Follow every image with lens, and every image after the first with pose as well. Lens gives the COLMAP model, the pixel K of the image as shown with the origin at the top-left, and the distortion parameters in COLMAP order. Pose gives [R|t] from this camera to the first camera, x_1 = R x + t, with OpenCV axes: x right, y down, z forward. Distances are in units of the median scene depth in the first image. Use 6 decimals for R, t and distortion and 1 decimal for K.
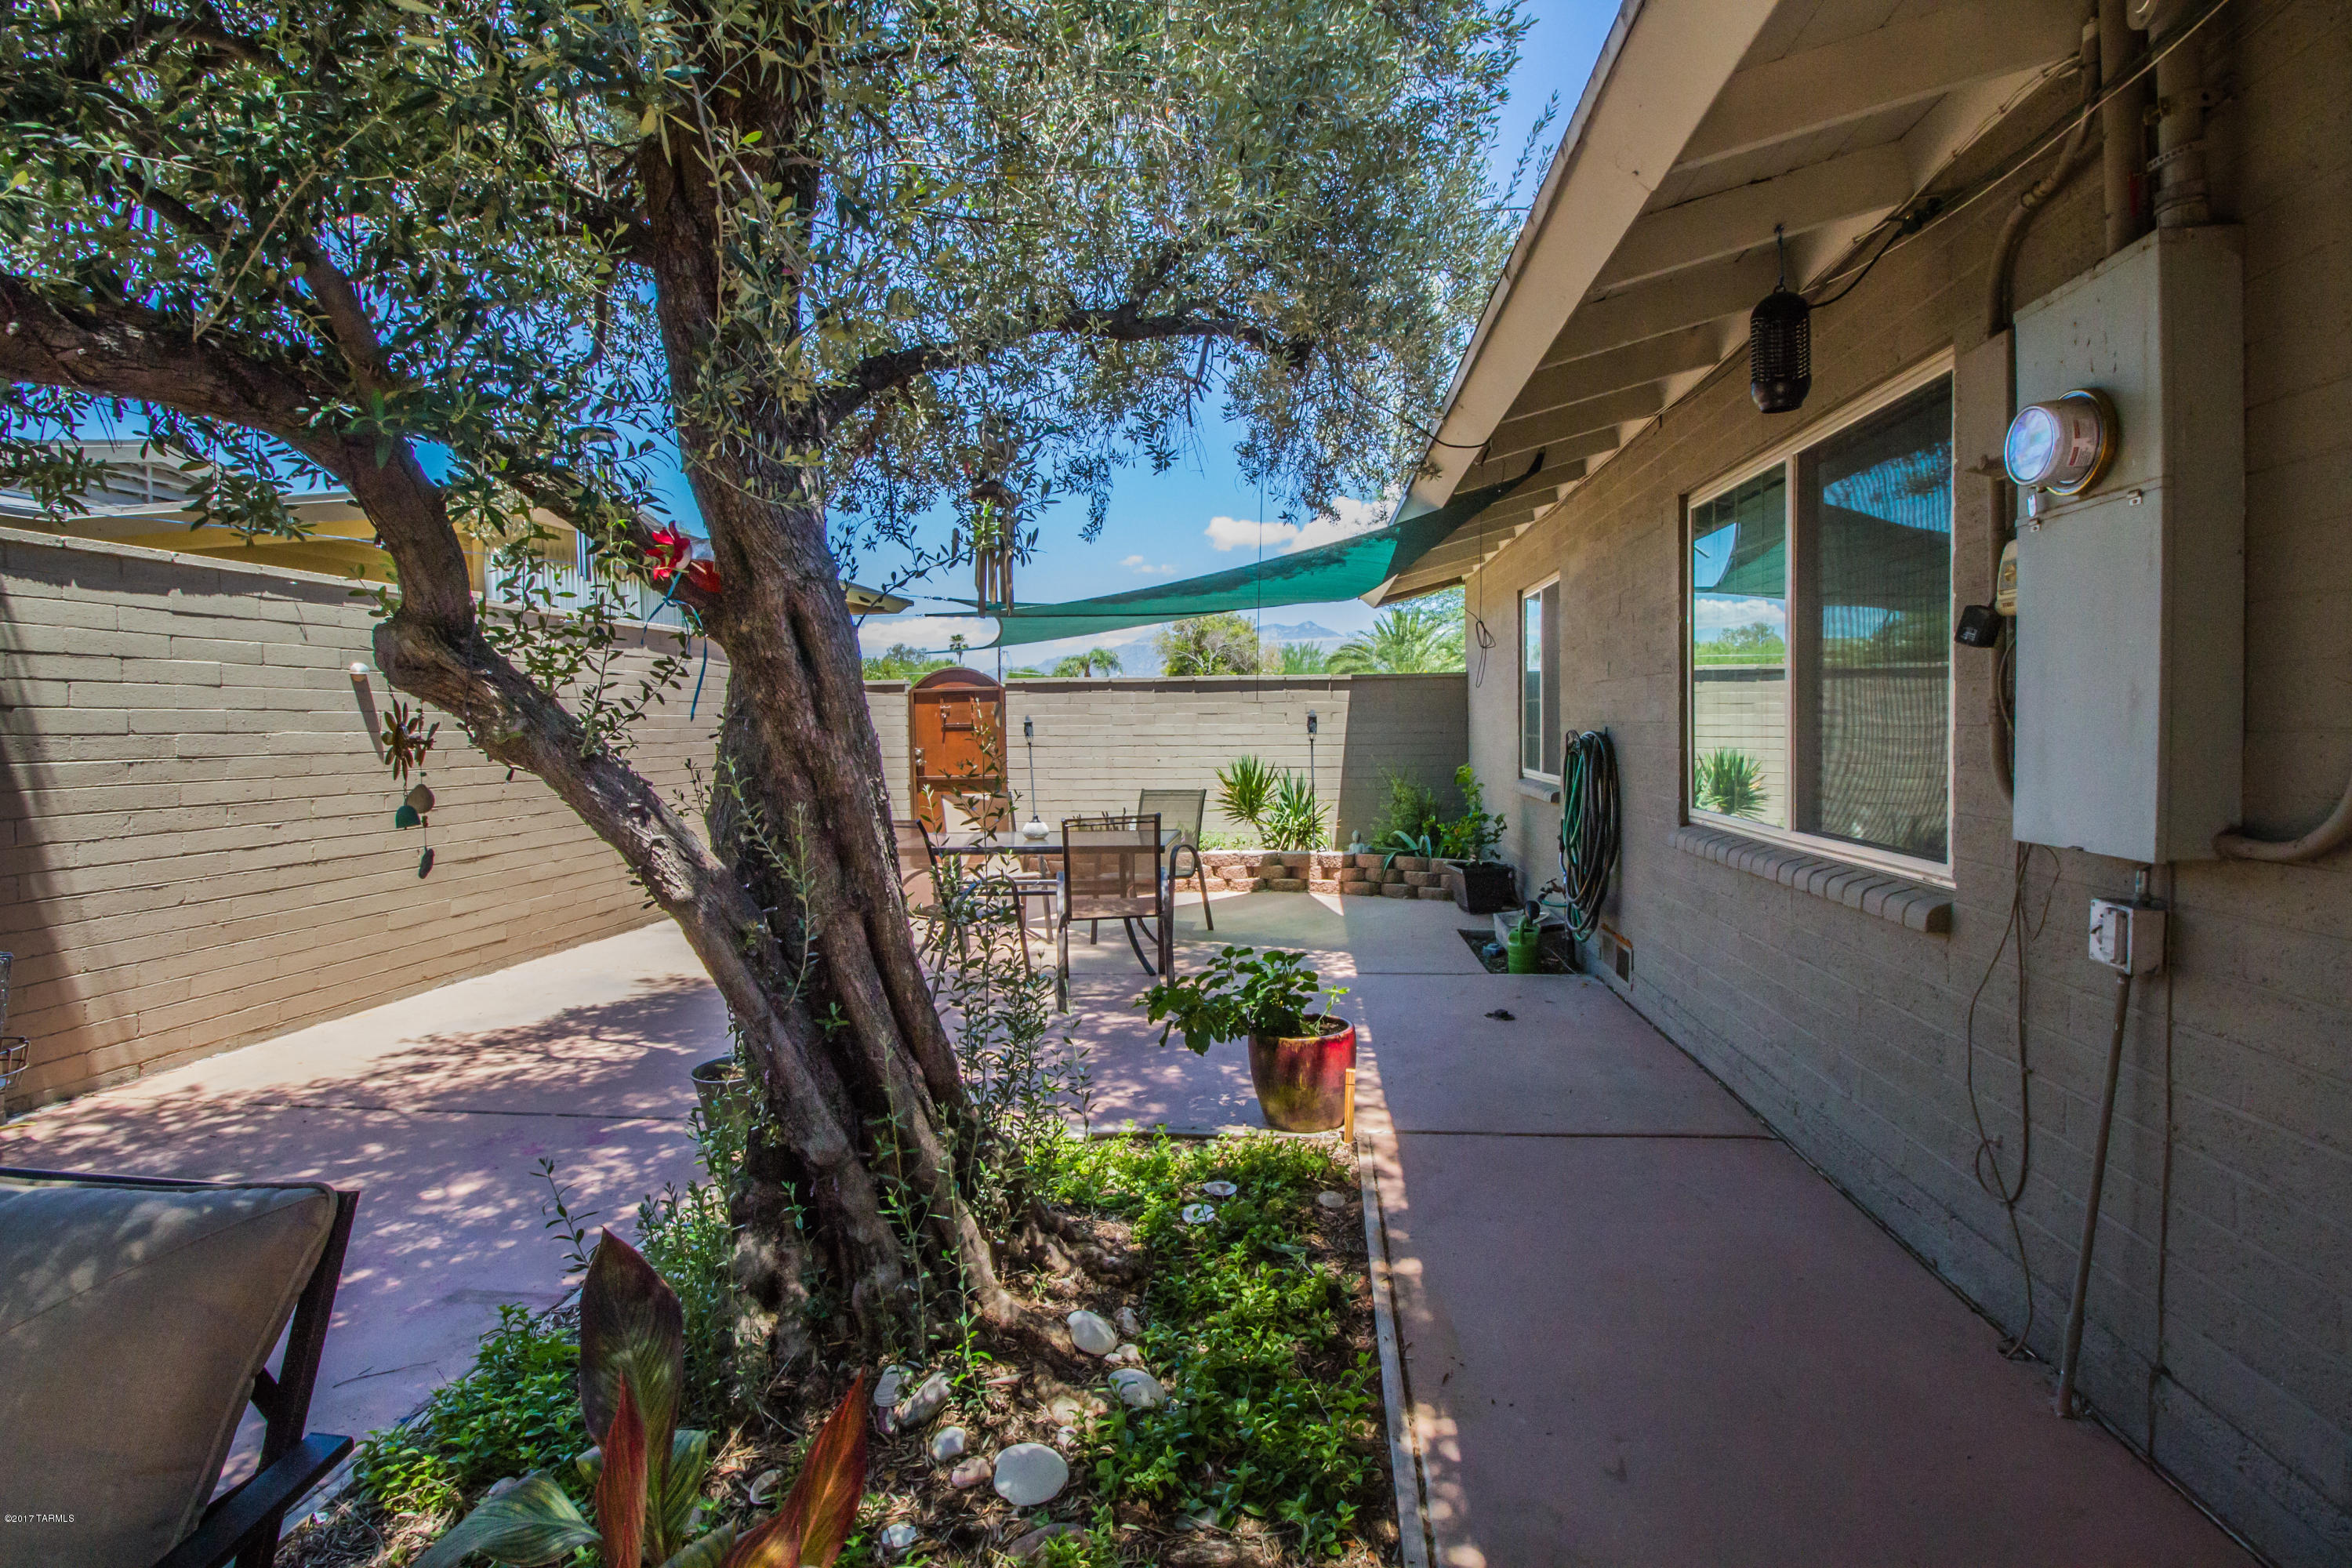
lens RADIAL K [[1131.5, 0, 1176.4], [0, 1131.5, 786.3], [0, 0, 1]] dist [-0.015528, -0.001193]
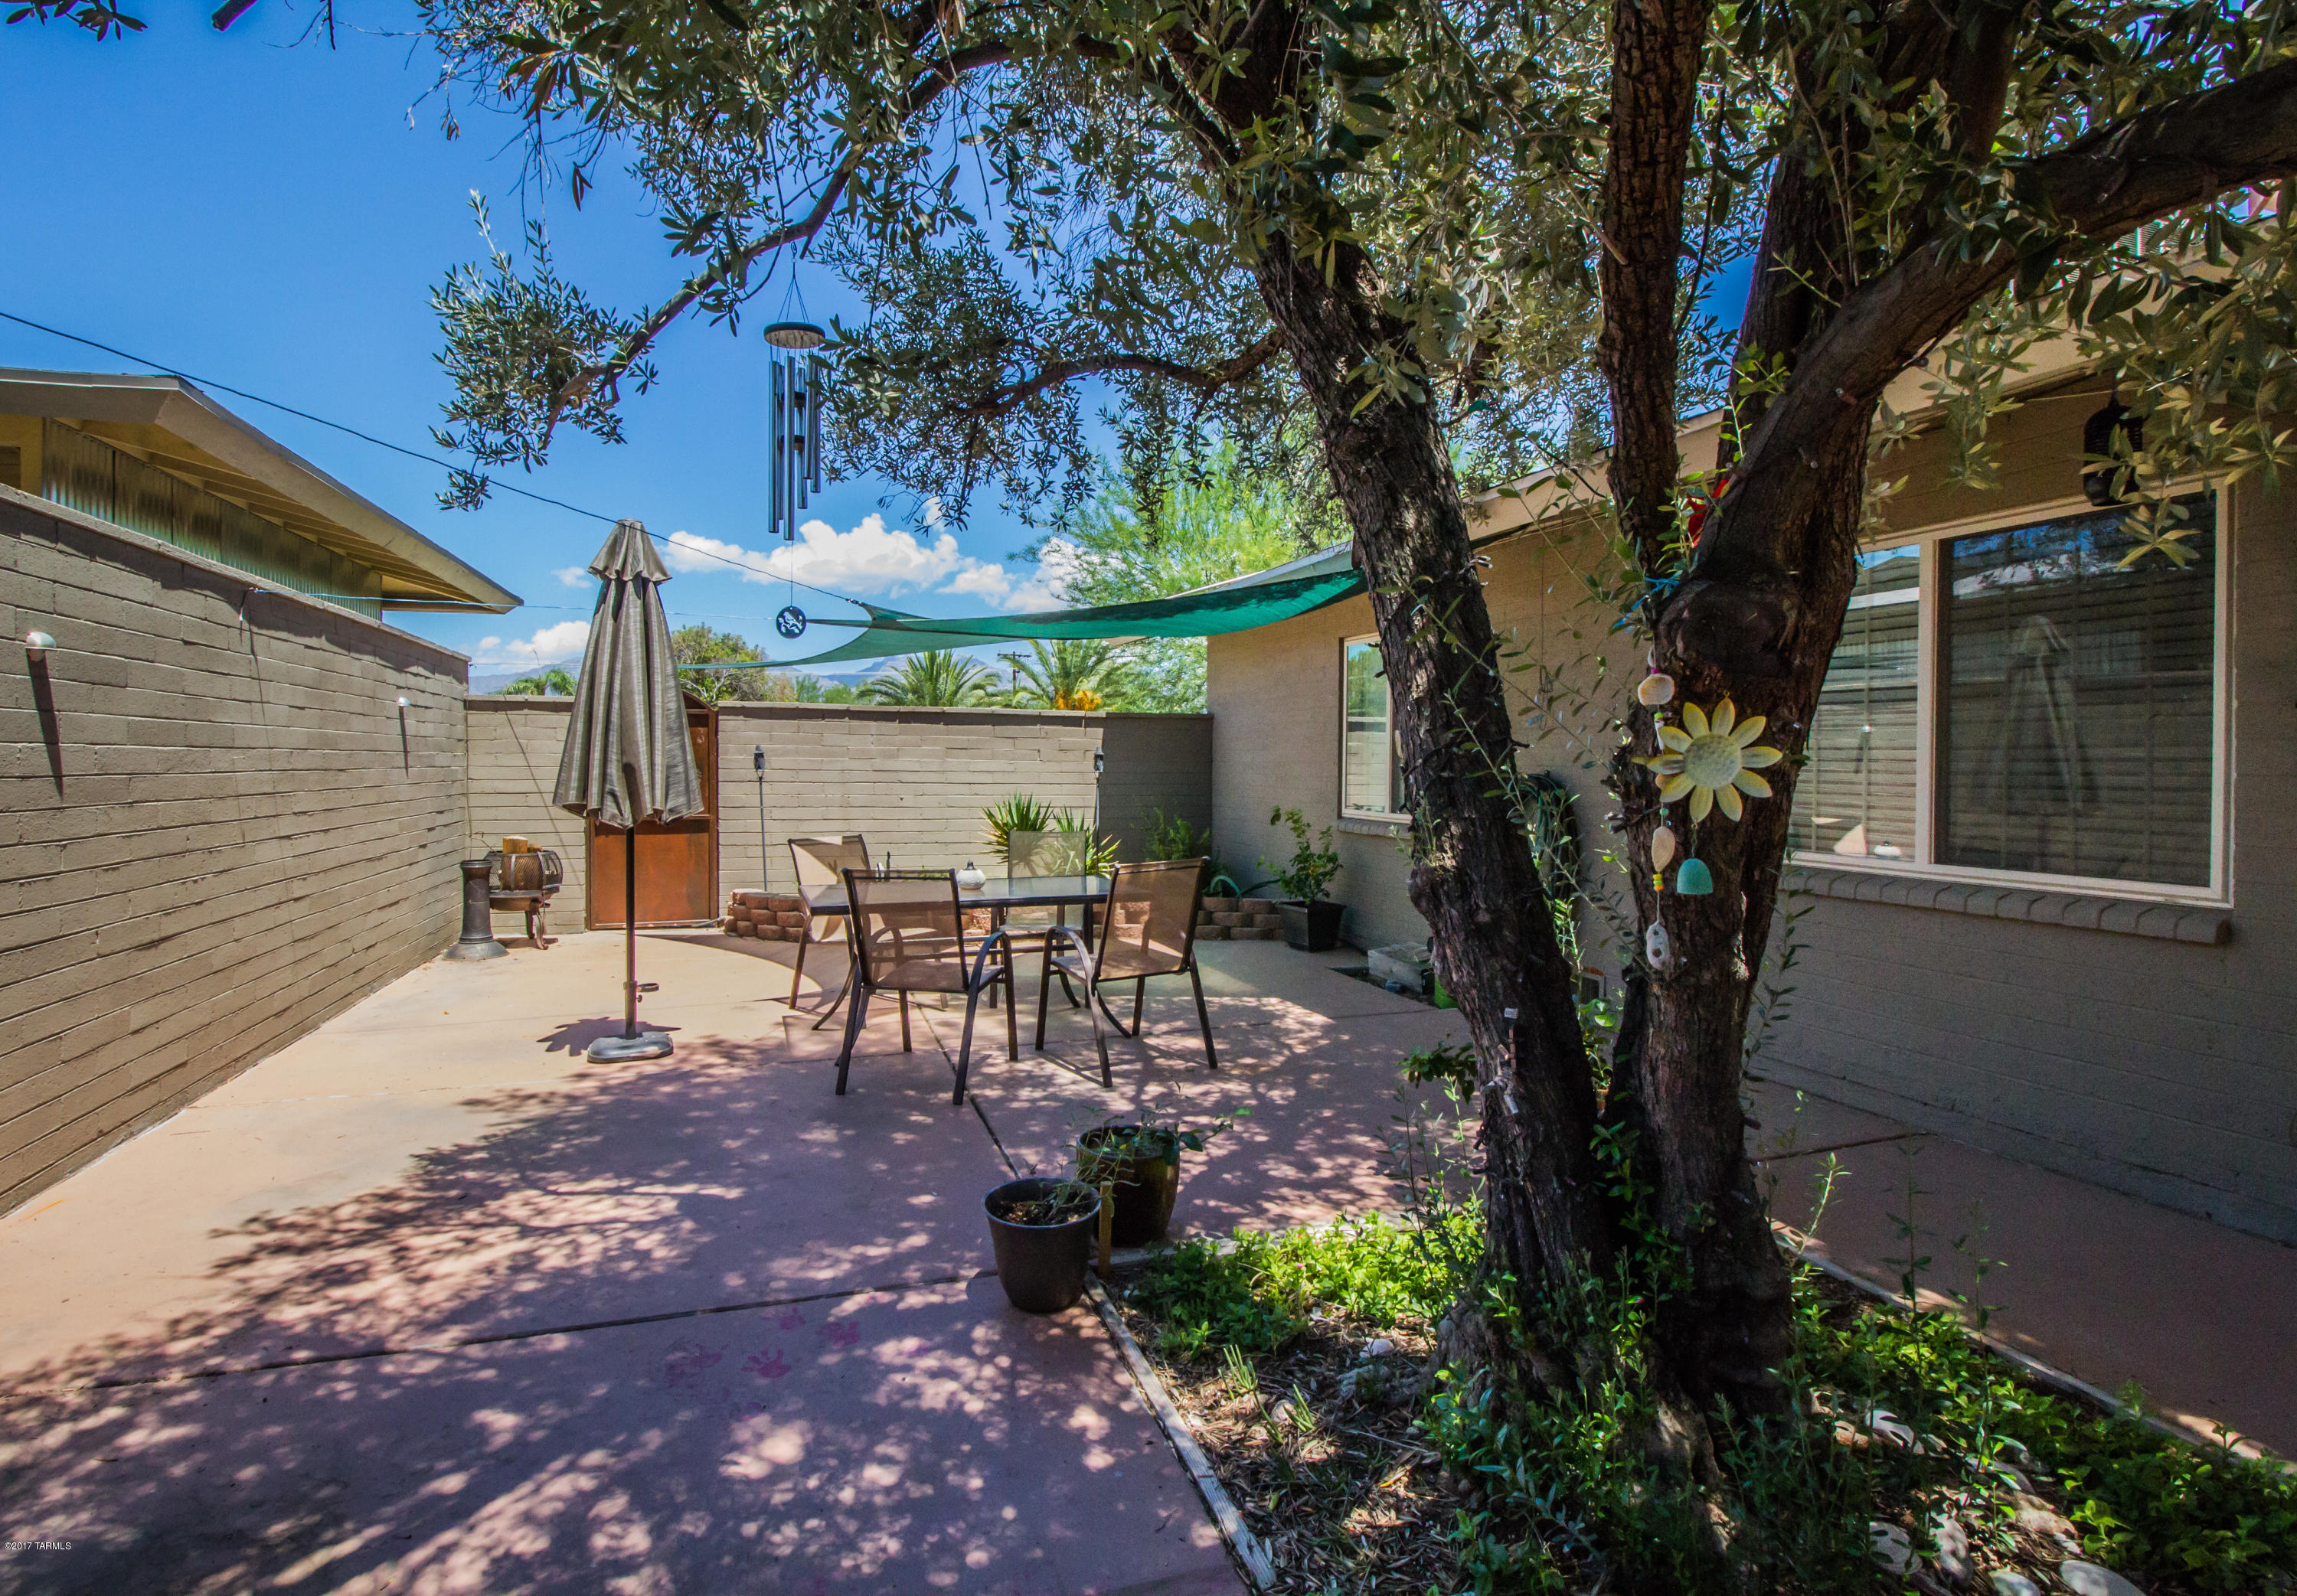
lens RADIAL K [[1147.1, 0, 1149.0], [0, 1147.1, 783.2], [0, 0, 1]] dist [-0.010642, -0.000323]
pose [[0.906310, 0.012949, 0.422415, -0.589874], [0.002951, 0.999312, -0.036966, -0.002139], [-0.422603, 0.034749, 0.905649, 0.238222]]
